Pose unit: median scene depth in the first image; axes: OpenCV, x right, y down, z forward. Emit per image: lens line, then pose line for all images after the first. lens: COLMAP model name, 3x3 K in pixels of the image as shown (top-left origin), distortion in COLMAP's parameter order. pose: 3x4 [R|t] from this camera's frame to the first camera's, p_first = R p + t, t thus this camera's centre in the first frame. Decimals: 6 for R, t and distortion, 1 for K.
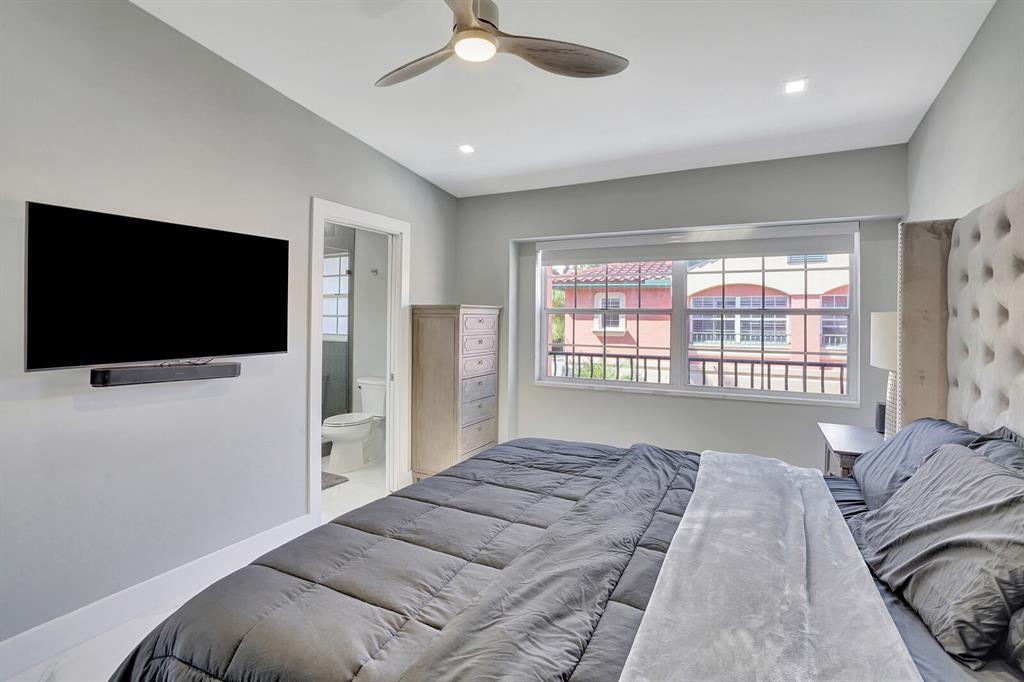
lens RADIAL K [[499.4, 0, 512.6], [0, 499.4, 330.1], [0, 0, 1]] dist [-0.015084, 0.001362]
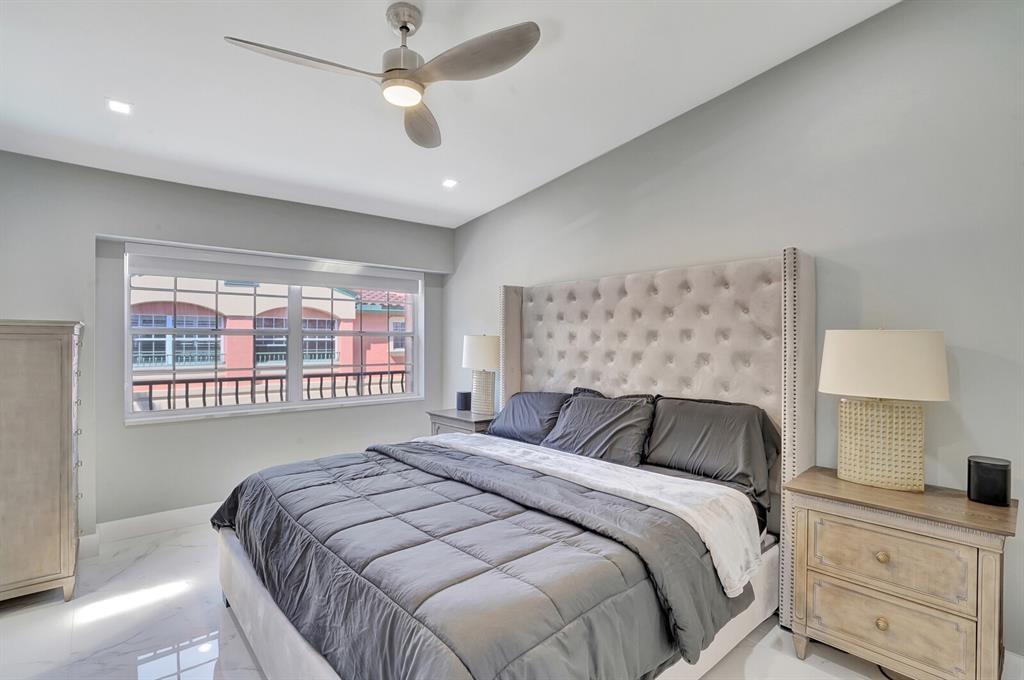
lens RADIAL K [[490.9, 0, 521.0], [0, 490.9, 349.3], [0, 0, 1]] dist [-0.033225, 0.001106]
pose [[0.351147, -0.023433, 0.936027, -0.408878], [0.023257, 0.999597, 0.016299, -0.006267], [-0.936031, 0.016046, 0.351550, 0.149056]]
